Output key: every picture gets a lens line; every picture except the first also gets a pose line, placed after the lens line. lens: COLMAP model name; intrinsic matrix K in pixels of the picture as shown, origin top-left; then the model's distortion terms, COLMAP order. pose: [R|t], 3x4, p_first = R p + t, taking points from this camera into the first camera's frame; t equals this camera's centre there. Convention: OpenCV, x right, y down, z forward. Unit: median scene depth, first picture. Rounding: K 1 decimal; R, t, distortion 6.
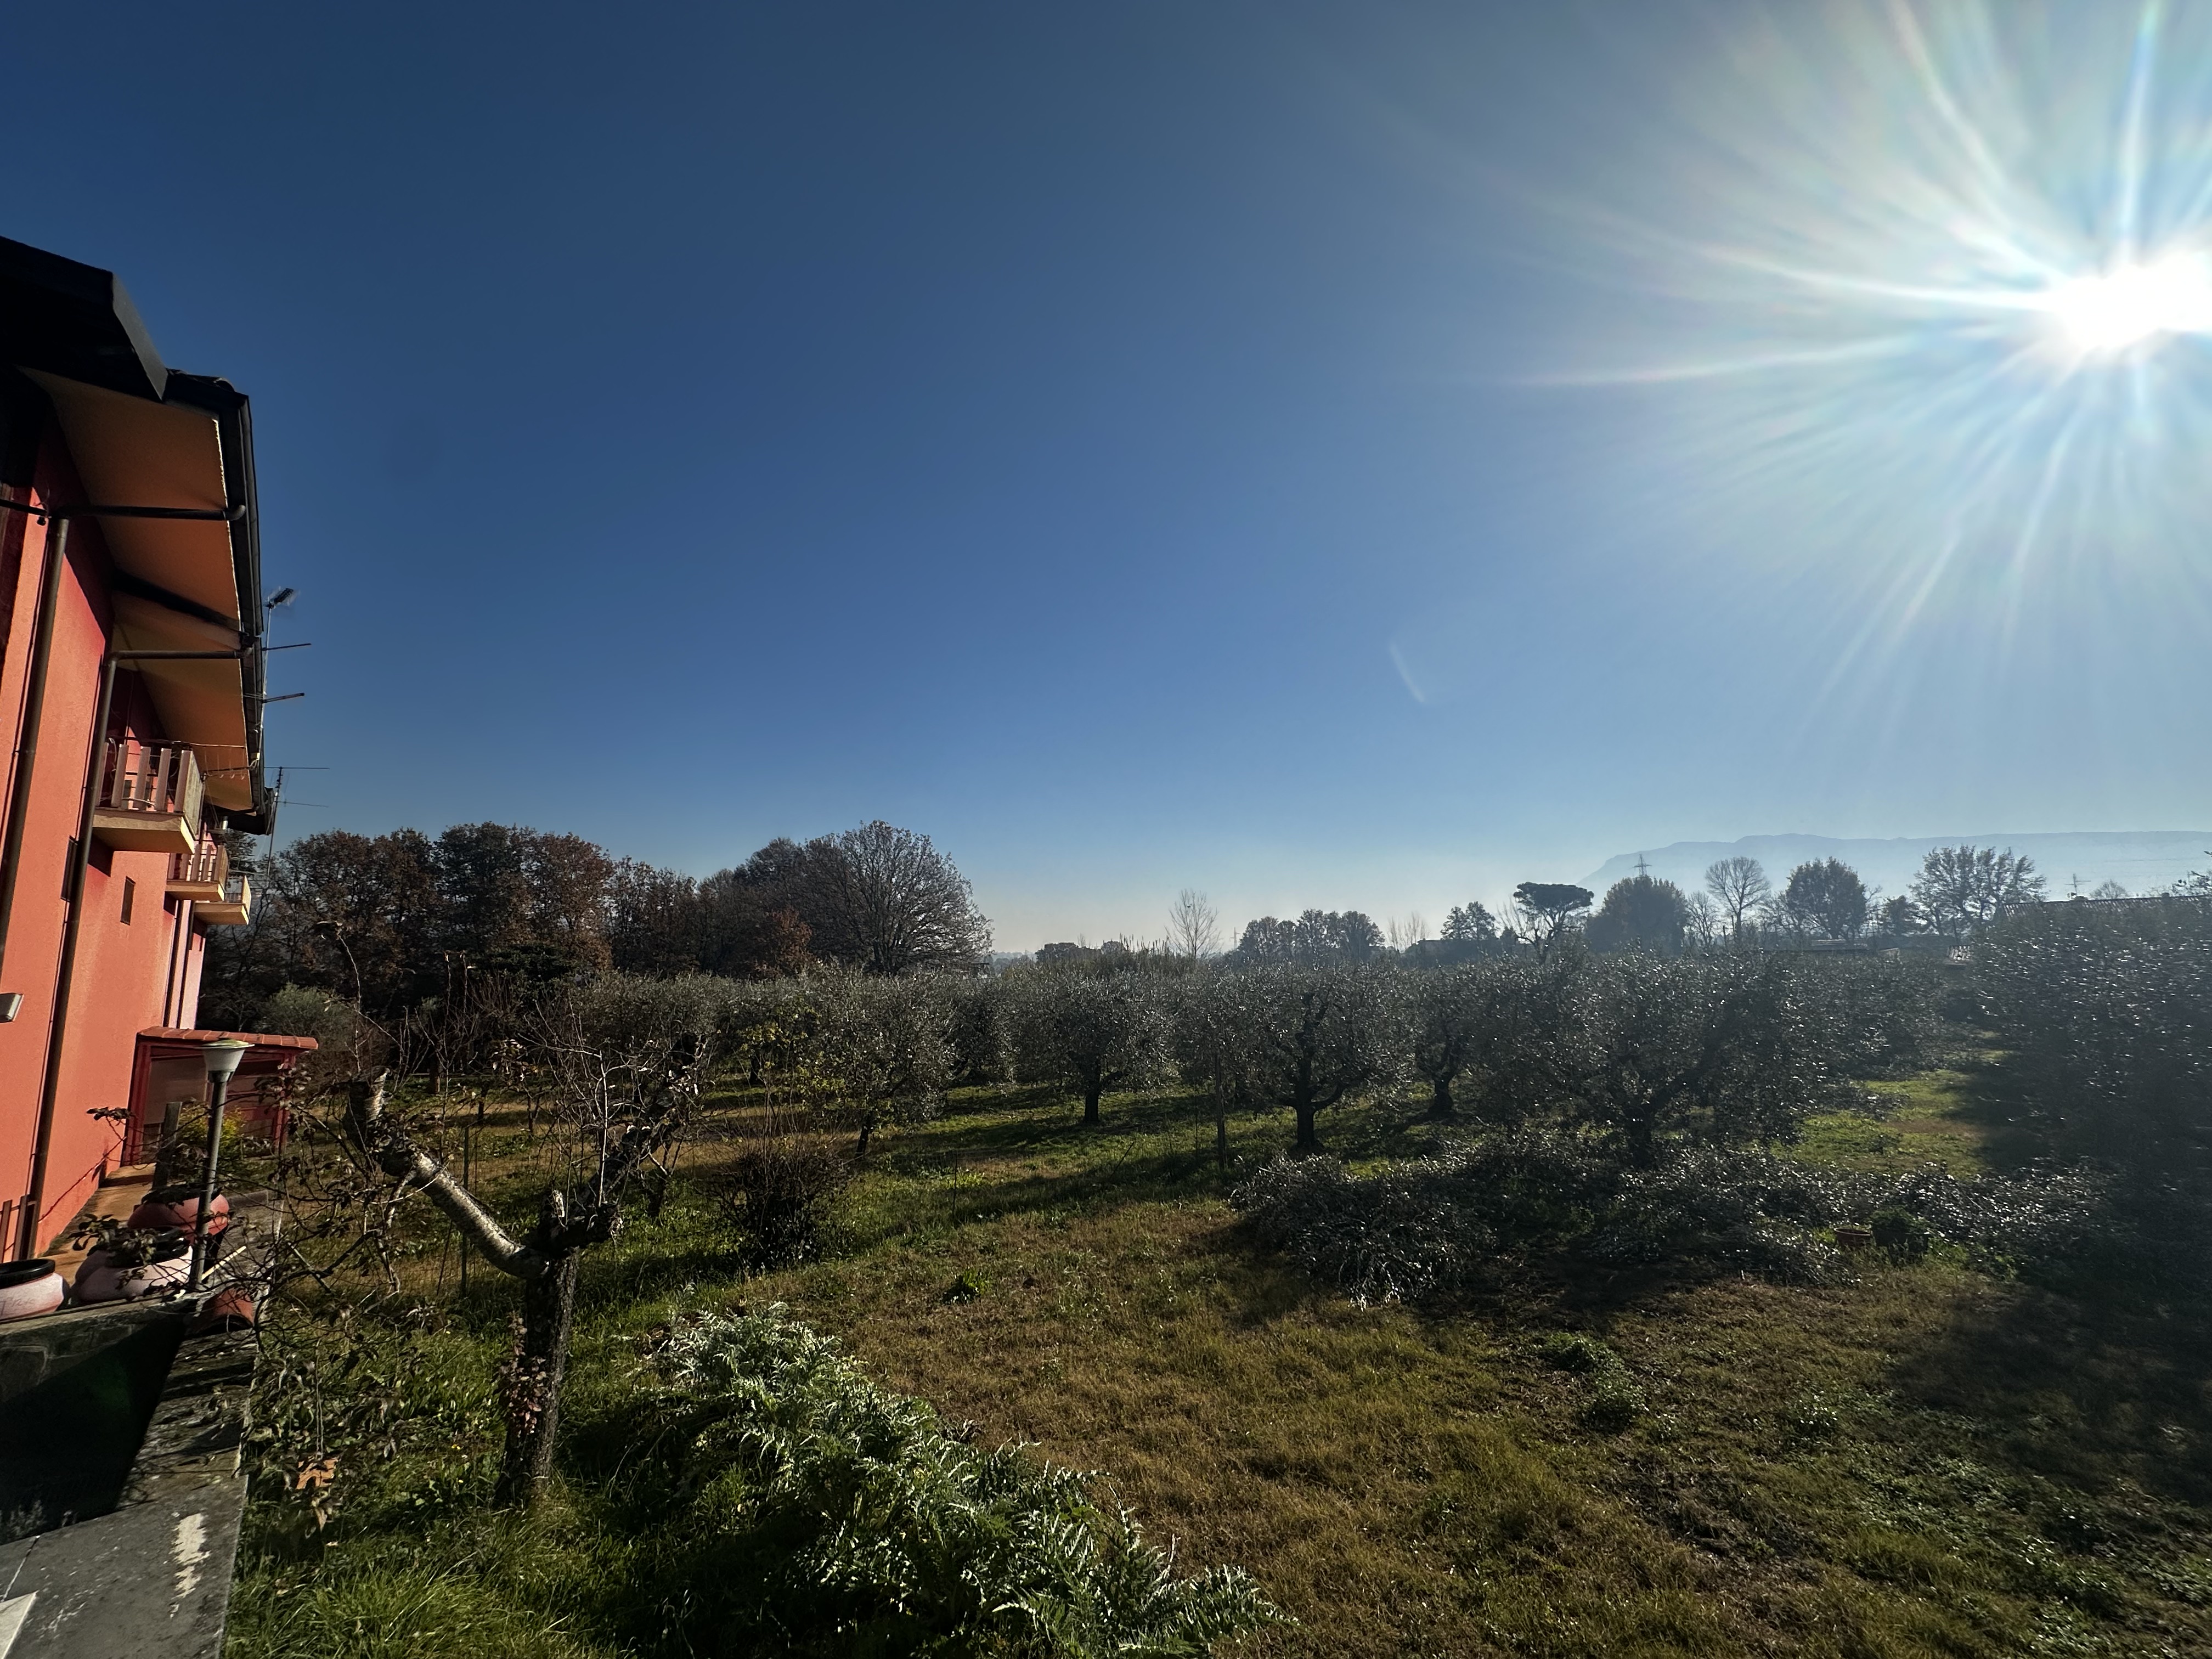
lens RADIAL K [[876.0, 0, 1101.1], [0, 876.0, 821.5], [0, 0, 1]] dist [-0.003050, 0.000547]
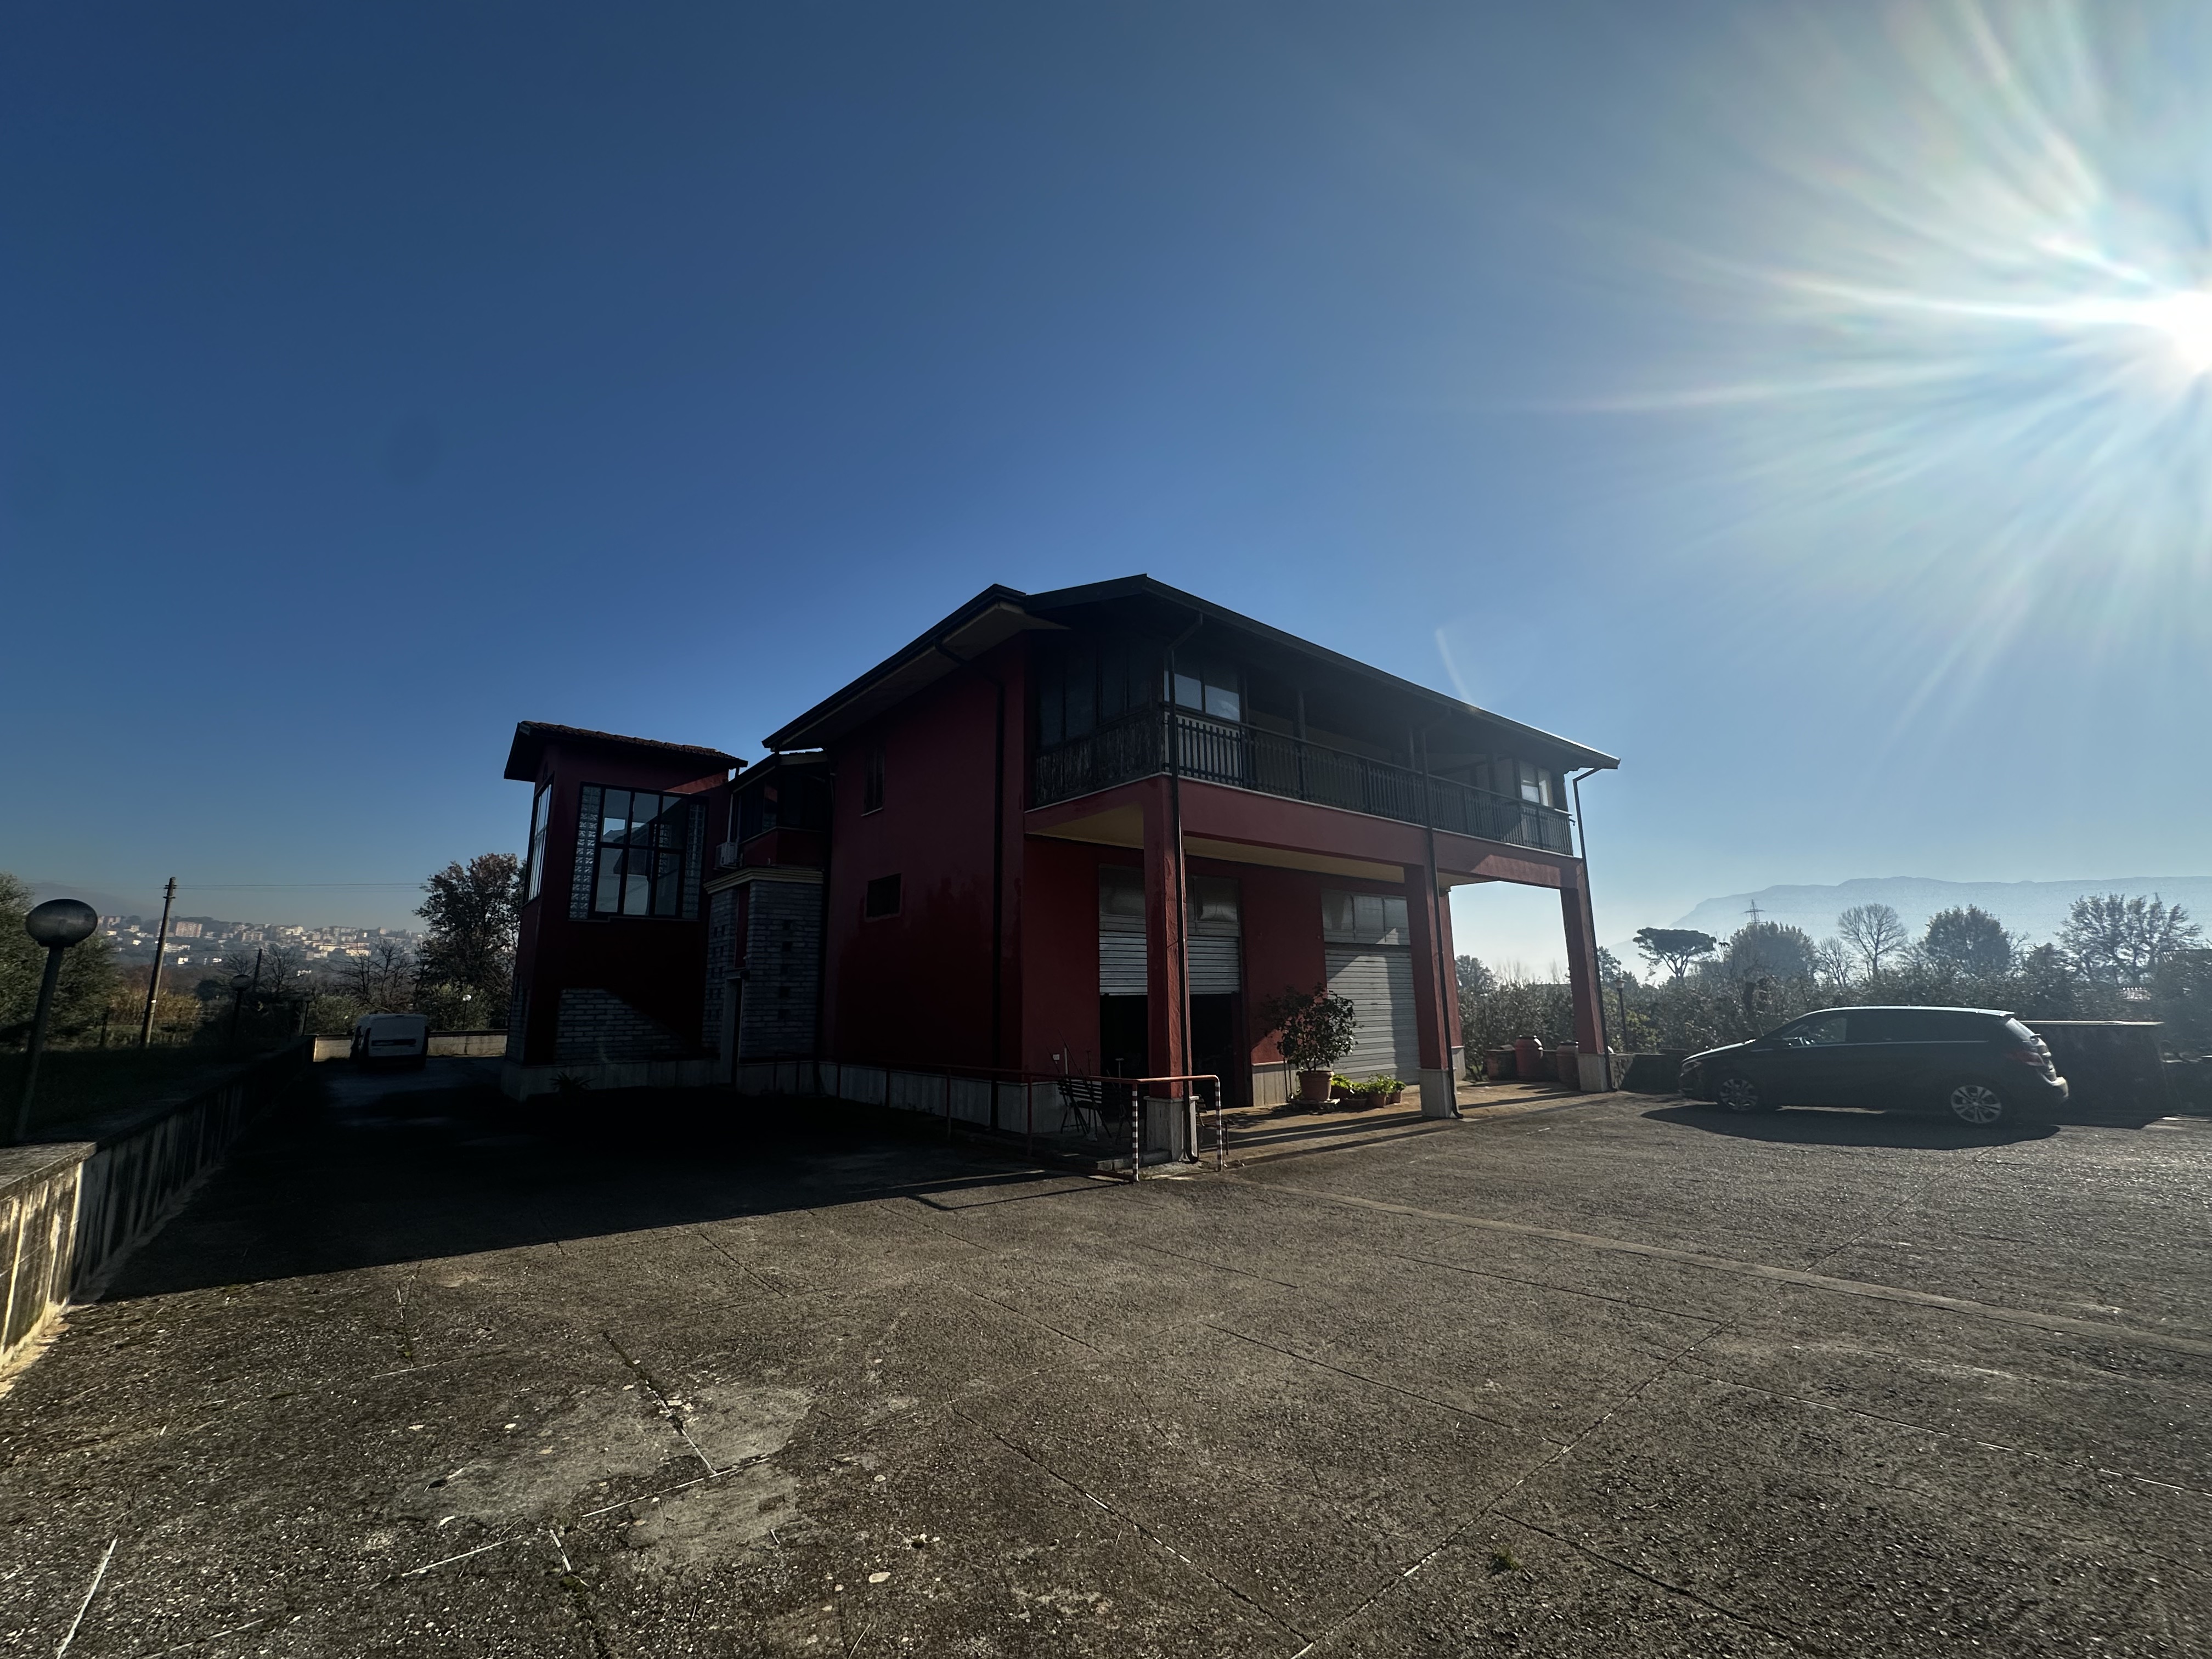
lens RADIAL K [[876.0, 0, 1099.0], [0, 876.0, 824.6], [0, 0, 1]] dist [-0.003050, 0.000547]
pose [[0.997584, -0.003930, -0.069353, -0.117395], [0.000797, 0.998980, -0.045143, -0.007977], [0.069460, 0.044979, 0.996570, -0.099960]]
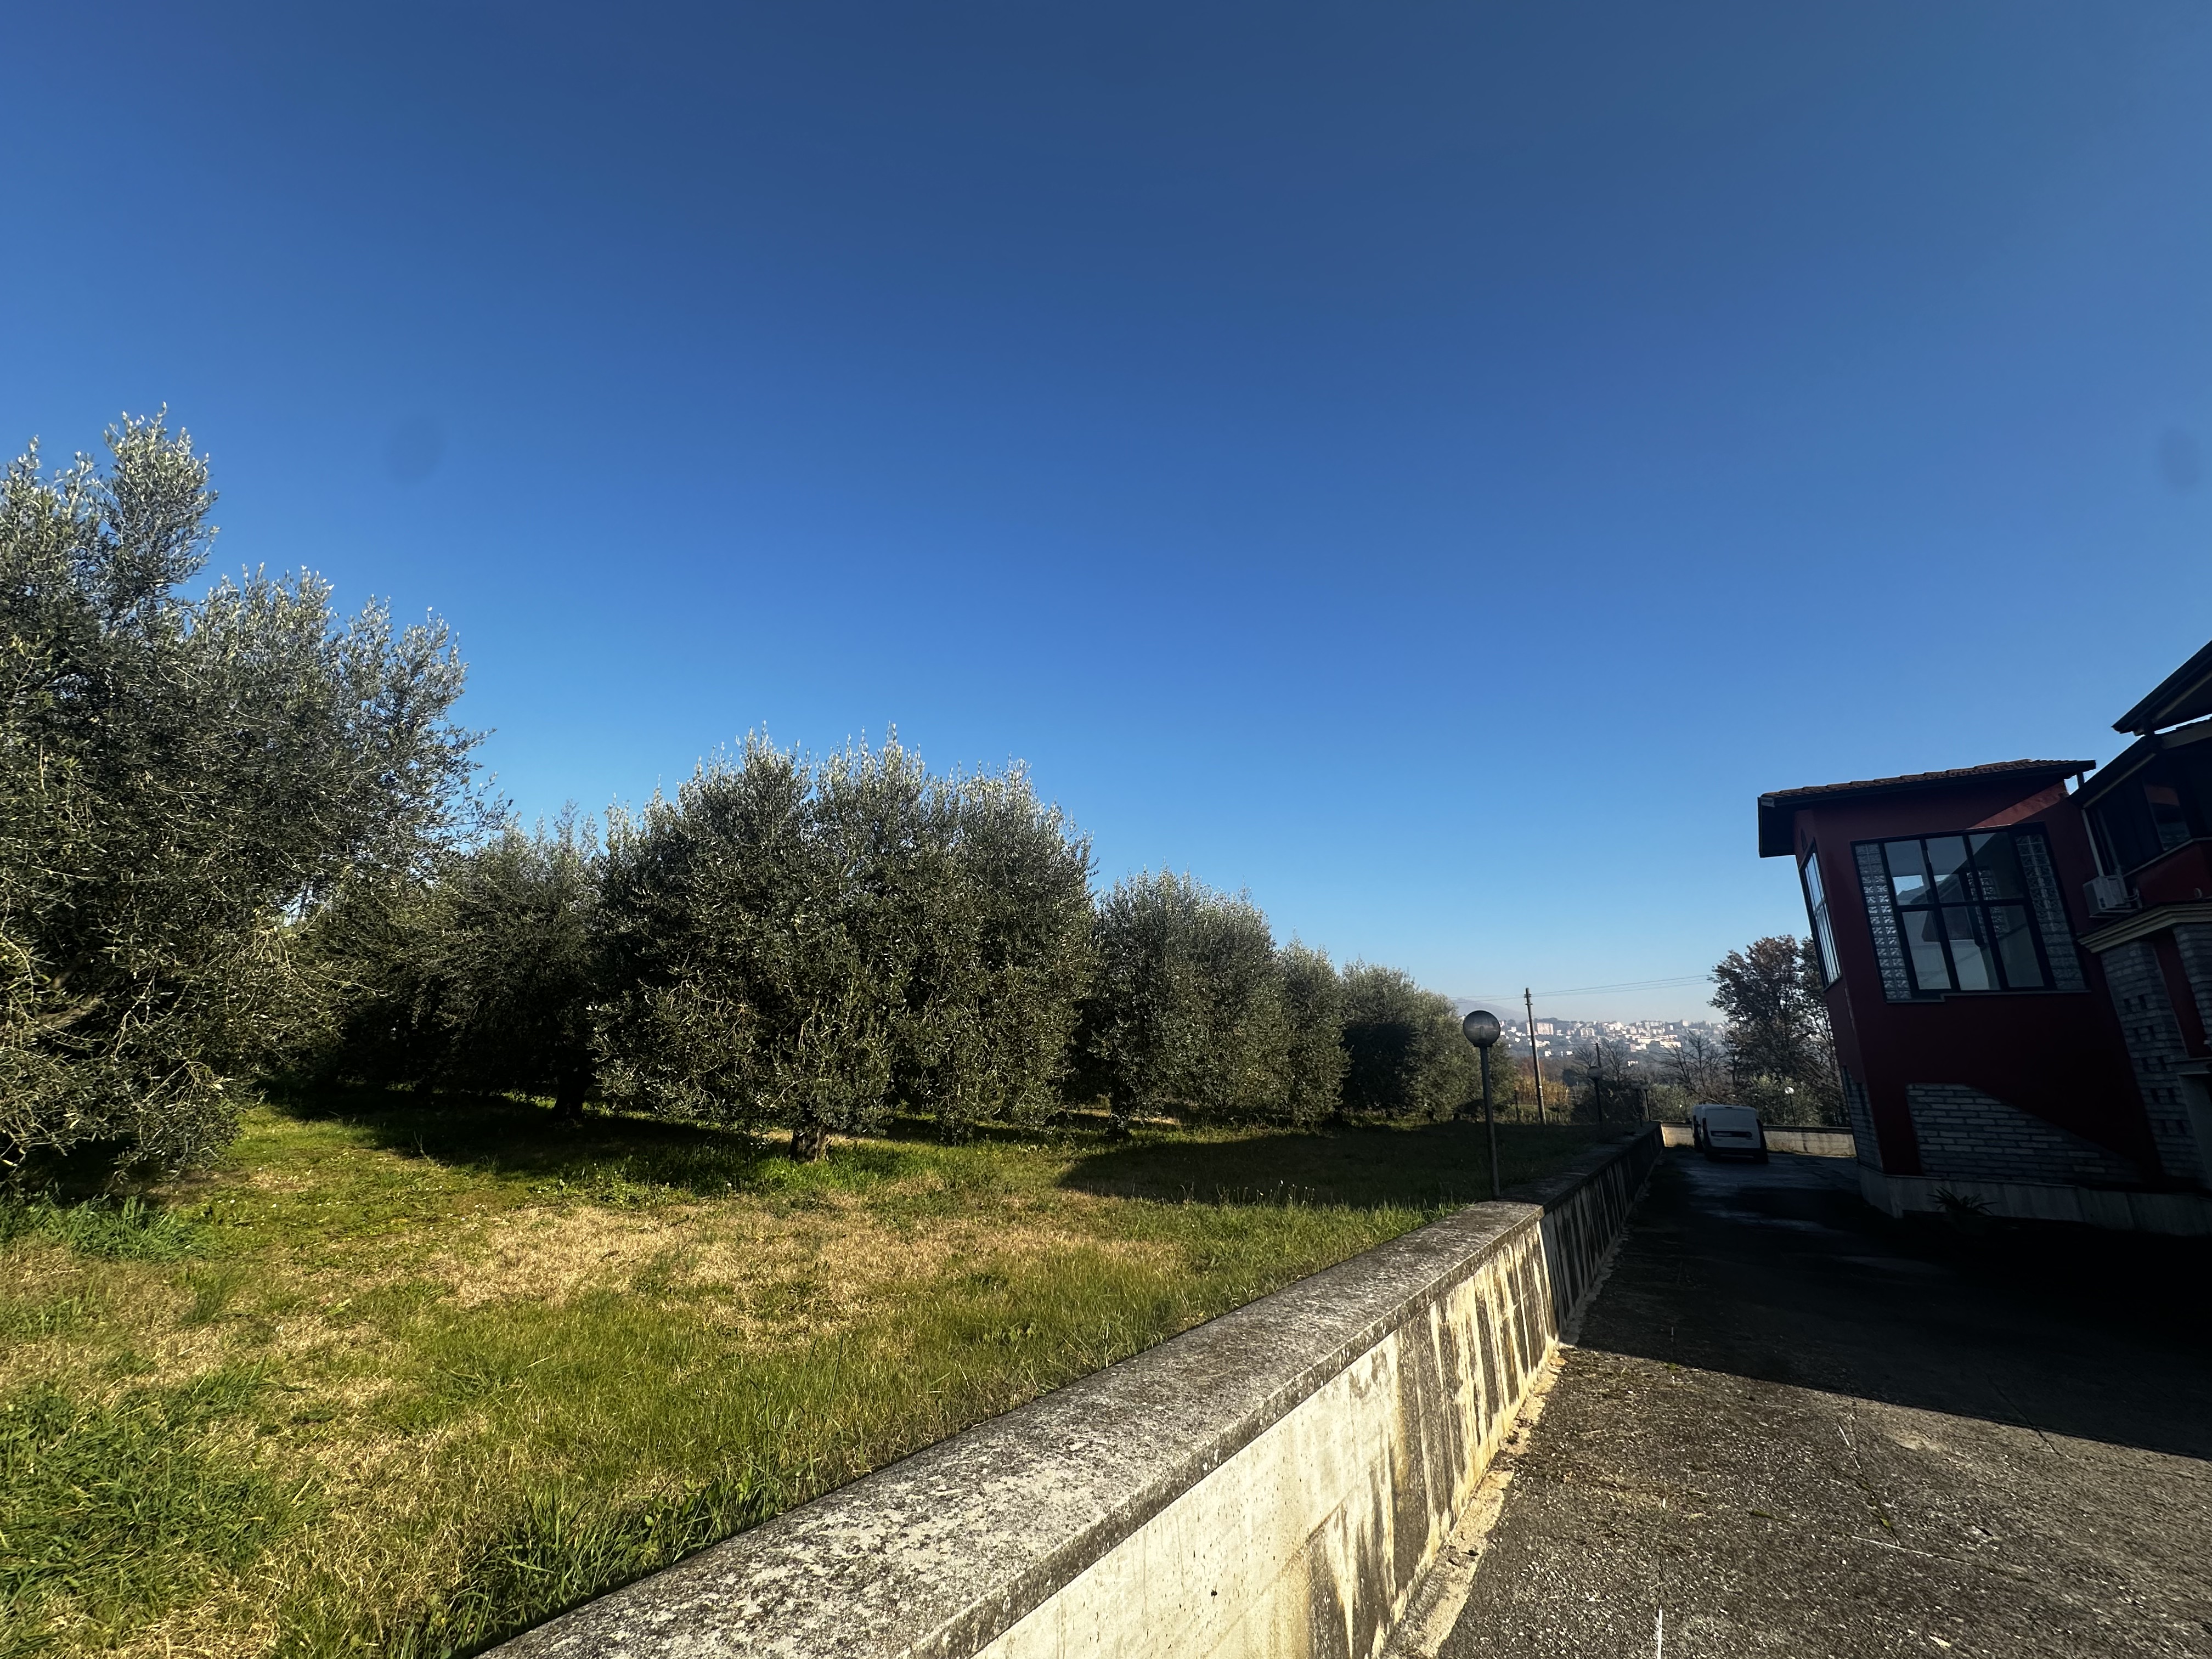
lens RADIAL K [[876.0, 0, 1113.3], [0, 876.0, 826.8], [0, 0, 1]] dist [-0.003050, 0.000547]
pose [[0.247683, -0.243923, -0.937632, -0.119752], [0.114792, 0.968359, -0.221594, -0.007983], [0.962017, -0.052747, 0.267847, -0.098617]]
